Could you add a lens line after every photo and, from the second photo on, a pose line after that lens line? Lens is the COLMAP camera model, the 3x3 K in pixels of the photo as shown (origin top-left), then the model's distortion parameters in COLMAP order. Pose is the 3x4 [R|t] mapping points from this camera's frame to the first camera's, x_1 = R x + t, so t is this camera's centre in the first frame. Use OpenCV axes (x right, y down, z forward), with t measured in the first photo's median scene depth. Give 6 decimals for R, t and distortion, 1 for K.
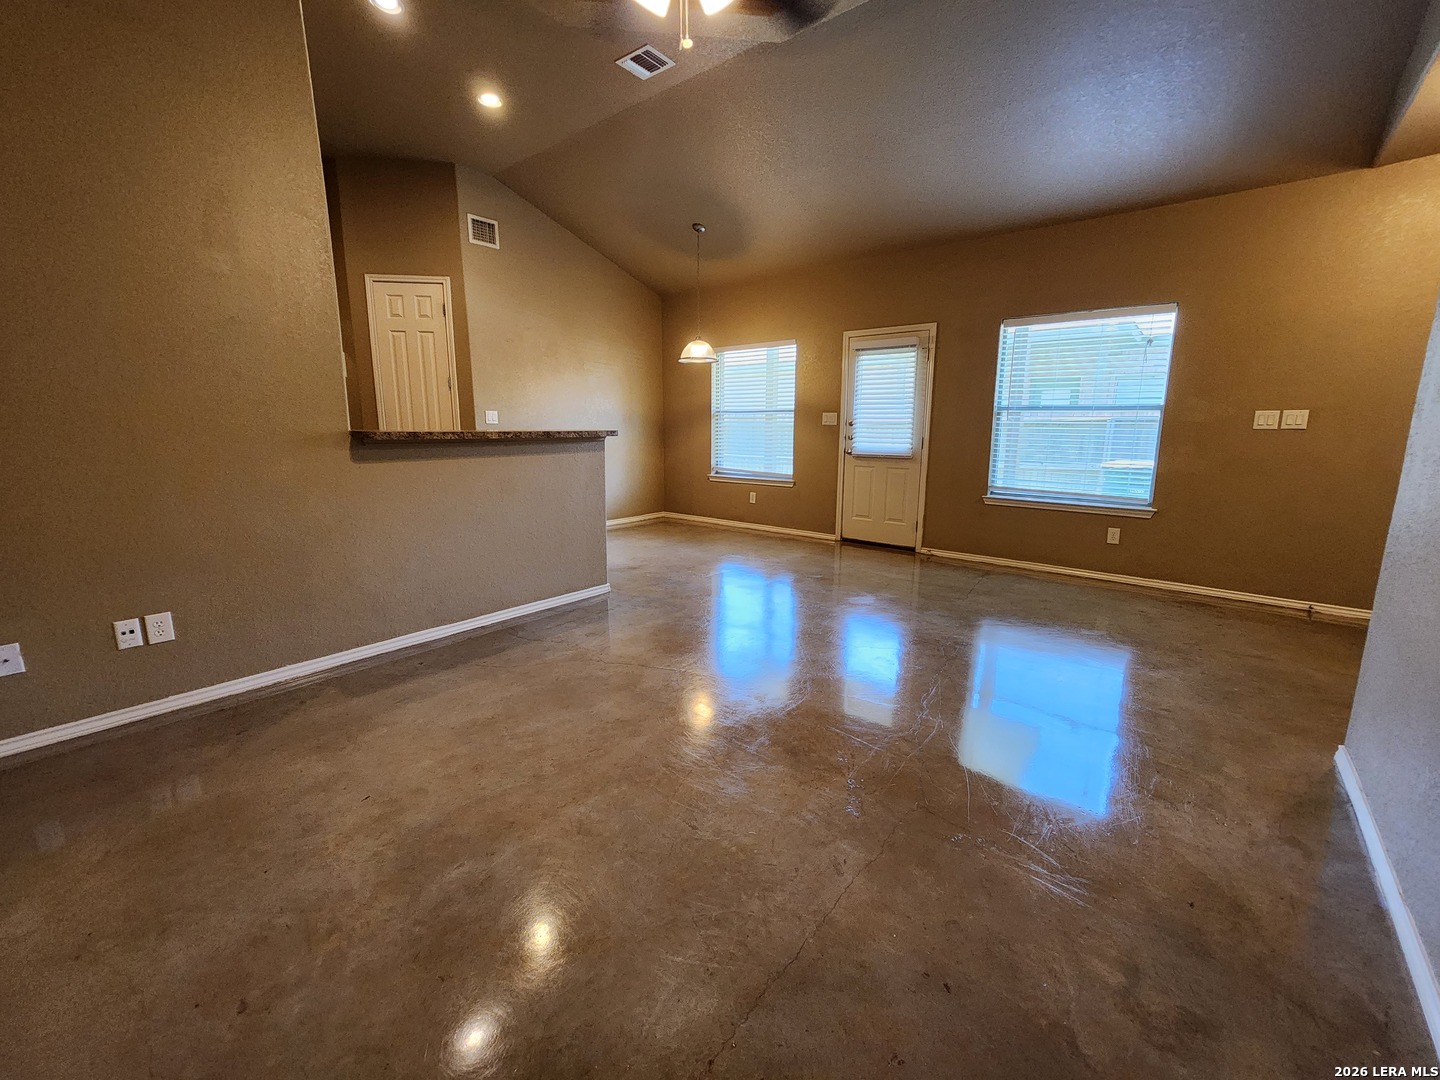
lens RADIAL K [[591.2, 0, 729.8], [0, 591.2, 538.8], [0, 0, 1]] dist [-0.003027, -0.001695]
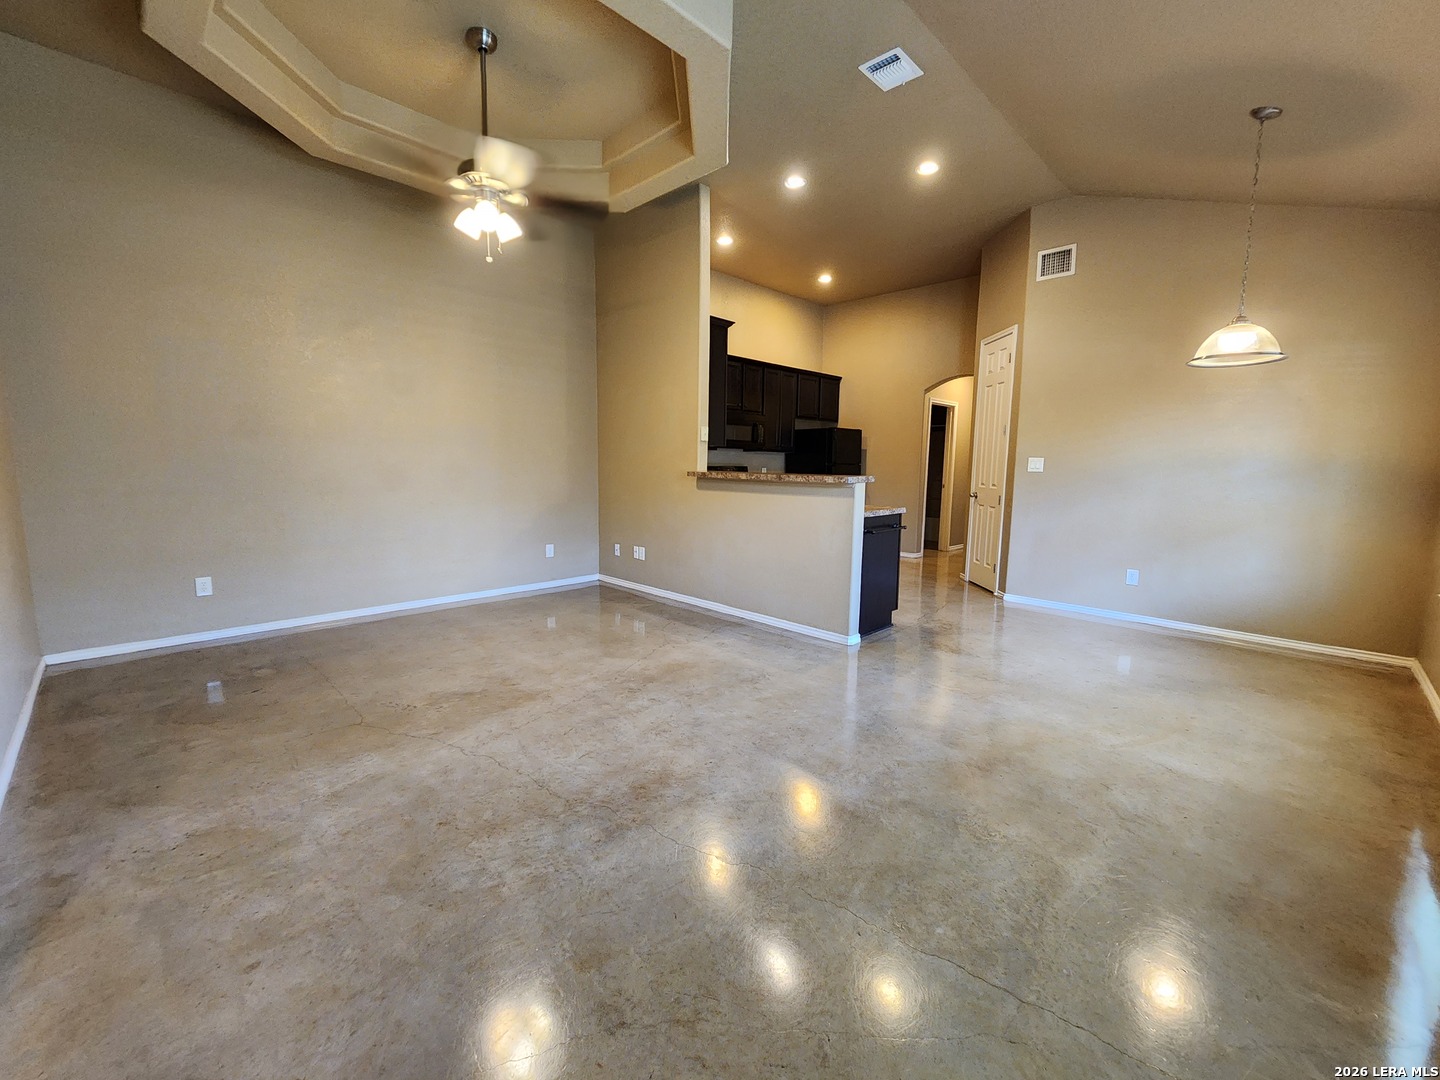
lens RADIAL K [[591.2, 0, 731.1], [0, 591.2, 535.3], [0, 0, 1]] dist [-0.003027, -0.001695]
pose [[-0.086618, 0.117599, -0.989276, 0.897208], [-0.207093, 0.969191, 0.133344, -0.208068], [0.974479, 0.216423, -0.059595, 1.032409]]
